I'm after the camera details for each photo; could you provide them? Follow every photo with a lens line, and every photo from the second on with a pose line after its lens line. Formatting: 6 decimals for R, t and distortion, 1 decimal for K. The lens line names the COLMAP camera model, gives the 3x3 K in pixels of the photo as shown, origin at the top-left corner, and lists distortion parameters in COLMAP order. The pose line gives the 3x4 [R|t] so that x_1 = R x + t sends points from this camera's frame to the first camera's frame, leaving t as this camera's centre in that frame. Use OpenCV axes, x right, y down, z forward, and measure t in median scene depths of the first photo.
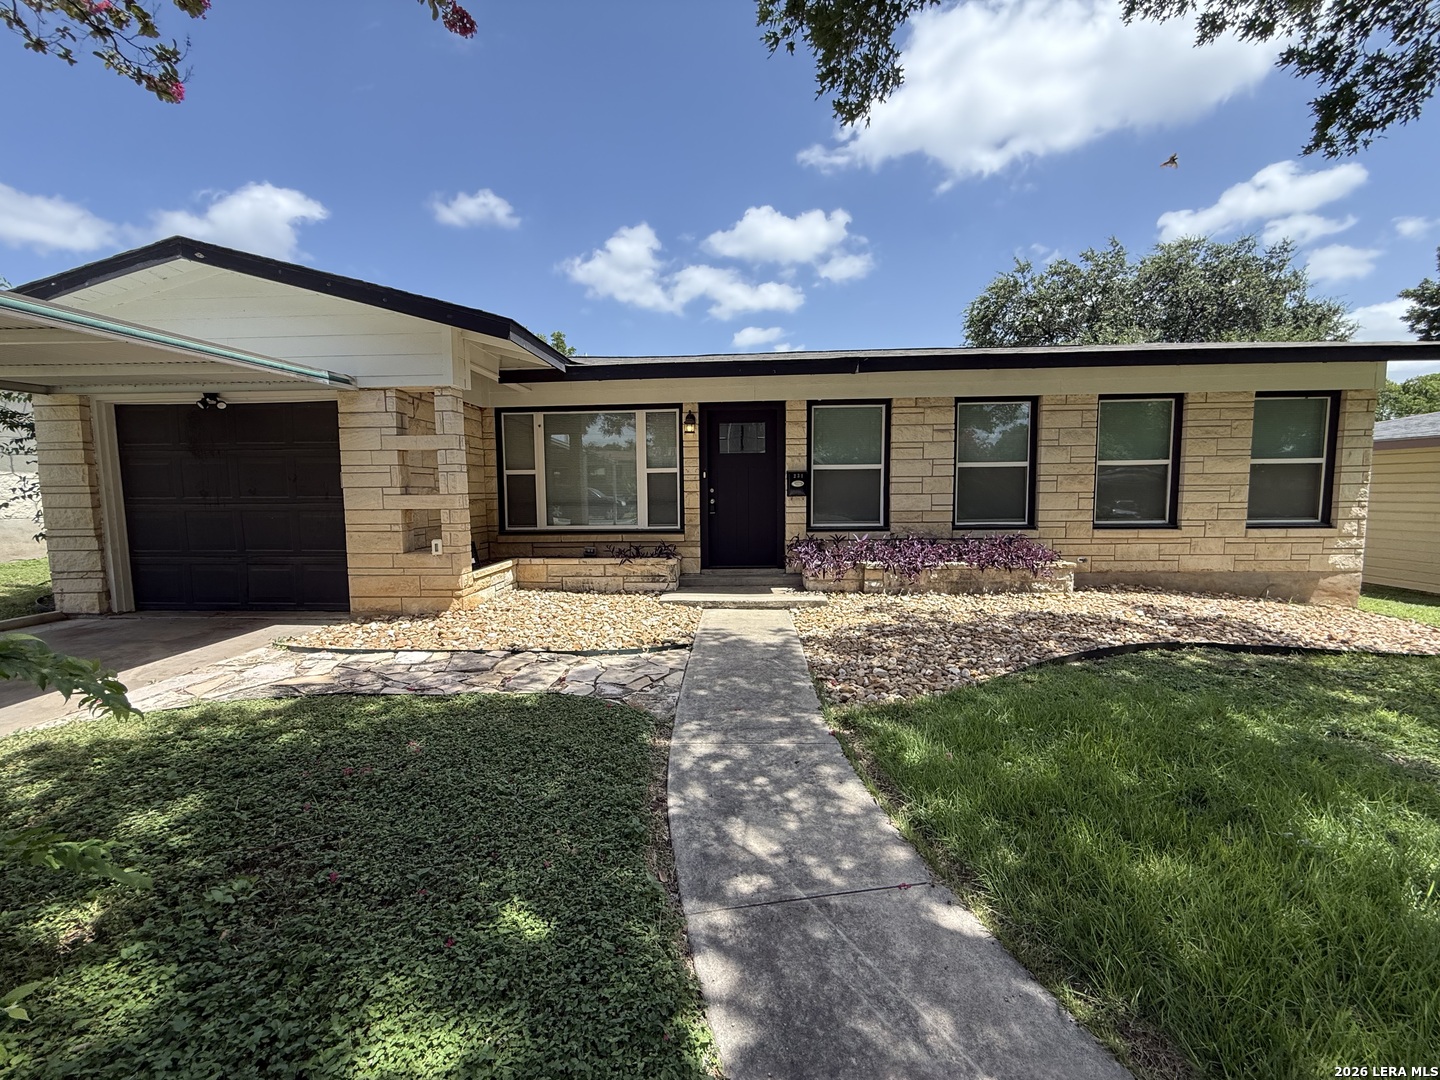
lens RADIAL K [[574.2, 0, 713.8], [0, 574.2, 538.1], [0, 0, 1]] dist [-0.001333, 0.000350]
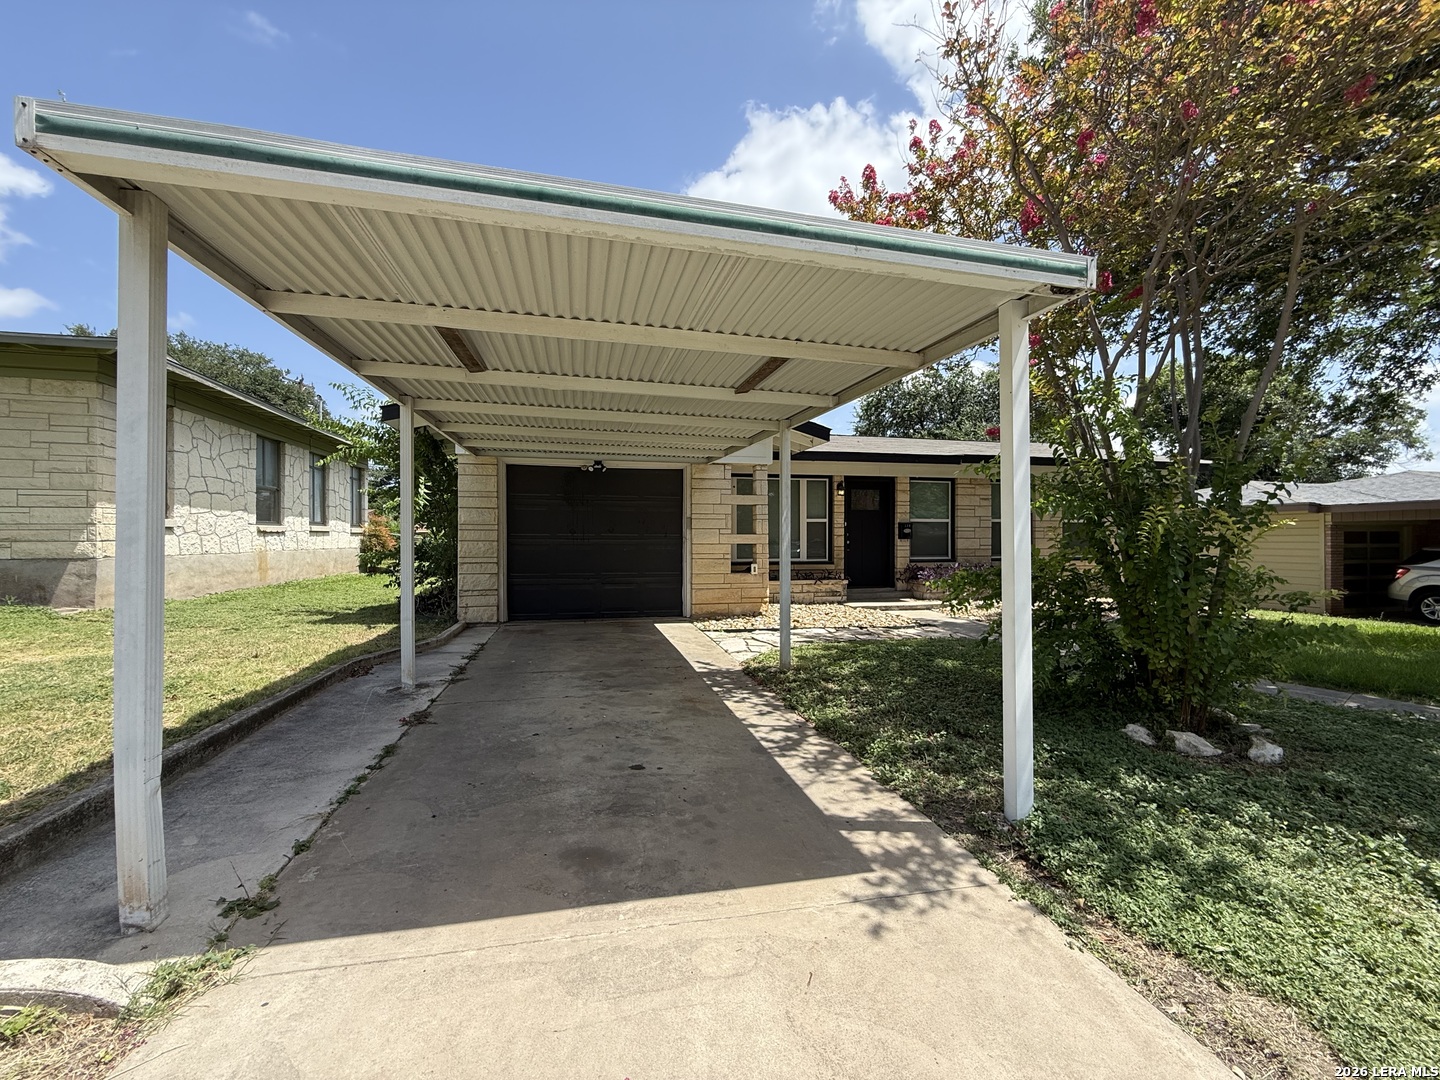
lens RADIAL K [[574.2, 0, 713.8], [0, 574.2, 538.1], [0, 0, 1]] dist [-0.001333, 0.000350]
pose [[0.961524, 0.010091, 0.274536, -0.831211], [0.013616, 0.996347, -0.084309, 0.050338], [-0.274384, 0.084803, 0.957874, -0.346415]]
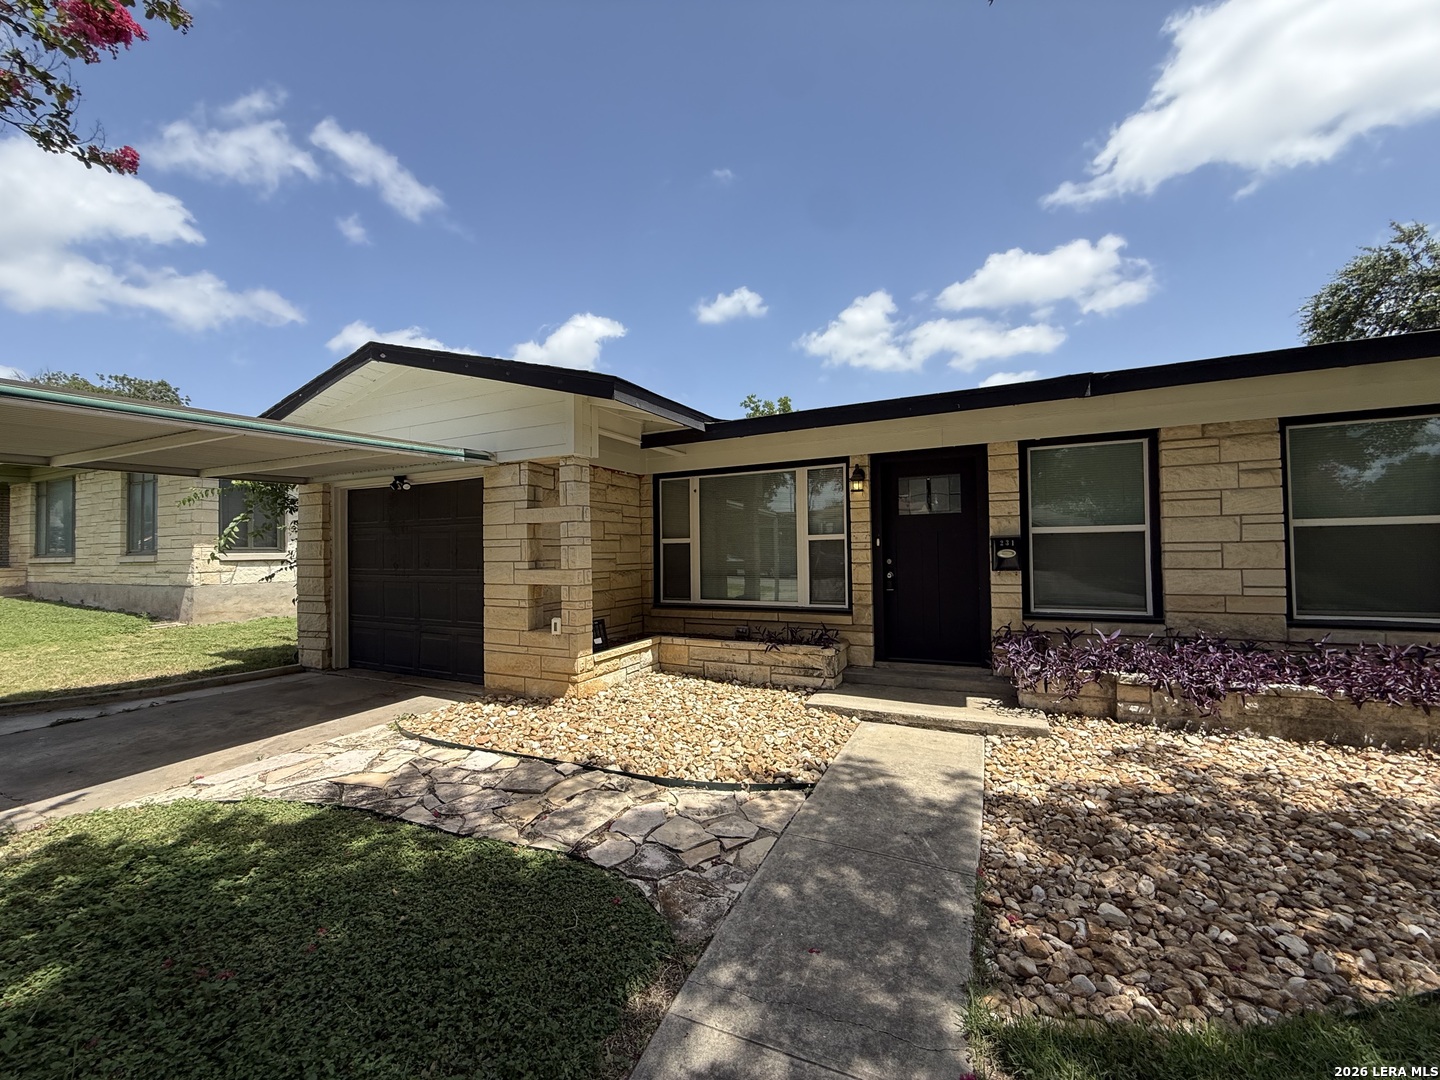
lens RADIAL K [[574.2, 0, 713.8], [0, 574.2, 538.1], [0, 0, 1]] dist [-0.001333, 0.000350]
pose [[0.918858, -0.011782, -0.394412, 0.099817], [-0.027498, 0.995212, -0.093791, -0.038446], [0.393628, 0.097026, 0.914135, 0.197733]]
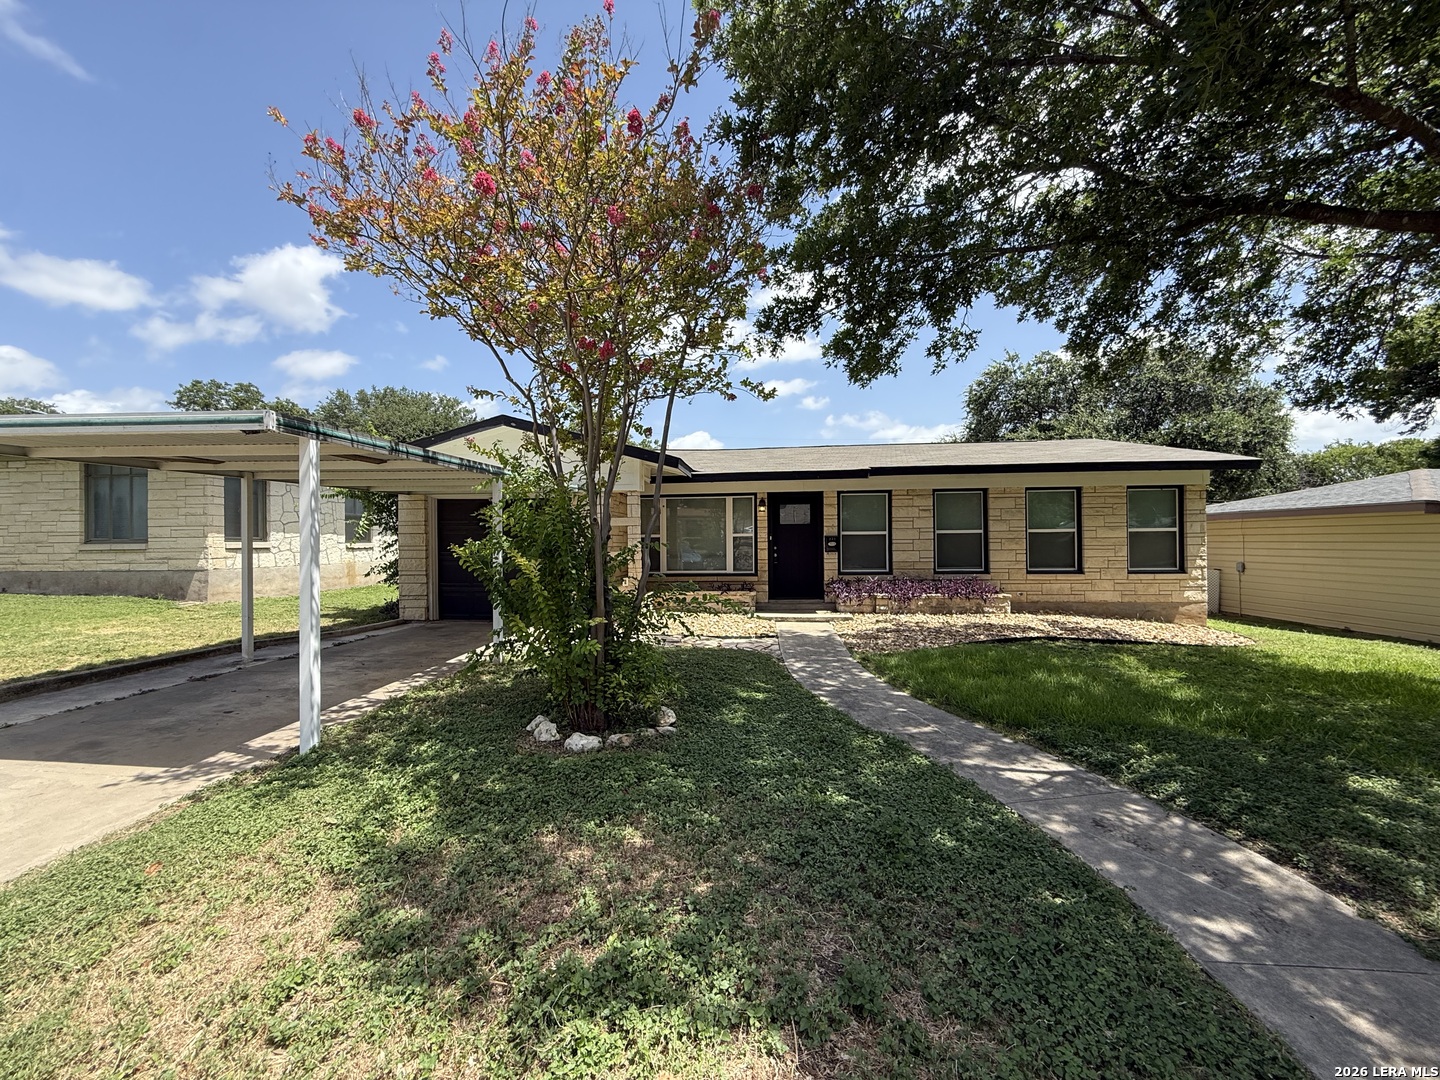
lens RADIAL K [[574.2, 0, 713.8], [0, 574.2, 538.1], [0, 0, 1]] dist [-0.001333, 0.000350]
pose [[0.999420, 0.000953, -0.034026, -0.131125], [-0.004013, 0.995936, -0.089978, 0.033246], [0.033802, 0.090063, 0.995362, -0.607841]]
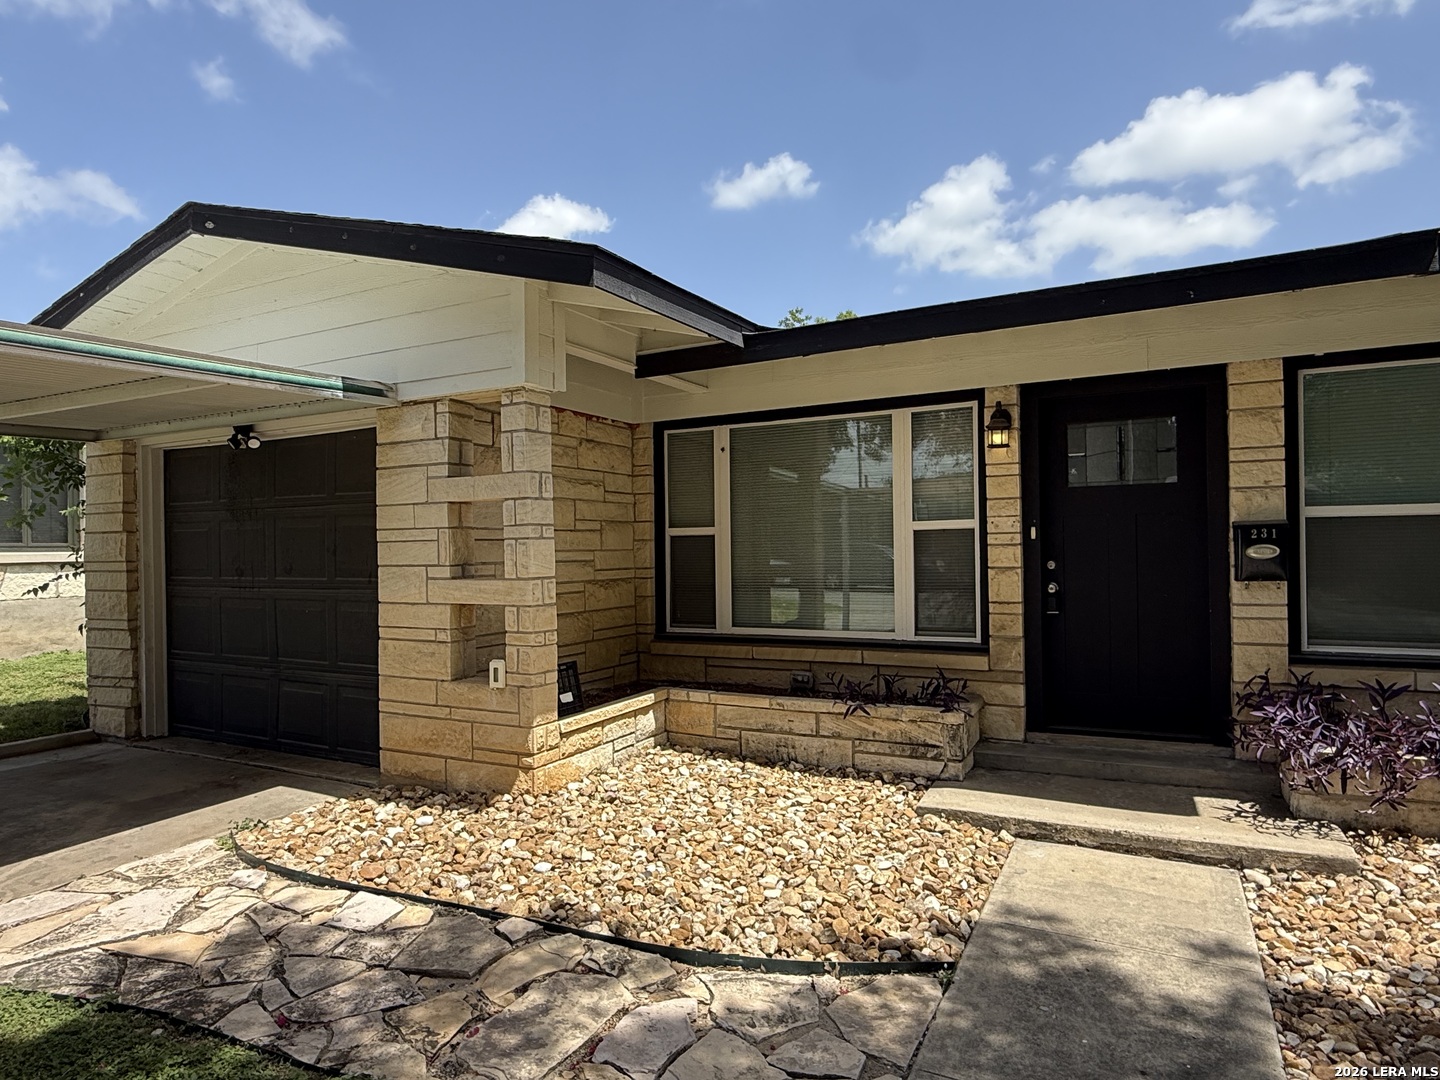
lens RADIAL K [[862.9, 0, 710.6], [0, 862.9, 543.4], [0, 0, 1]] dist [-0.001051, -0.000650]
pose [[0.907392, -0.006156, -0.420240, 0.046836], [-0.028545, 0.996681, -0.076236, -0.043644], [0.419314, 0.081171, 0.904205, 0.268153]]
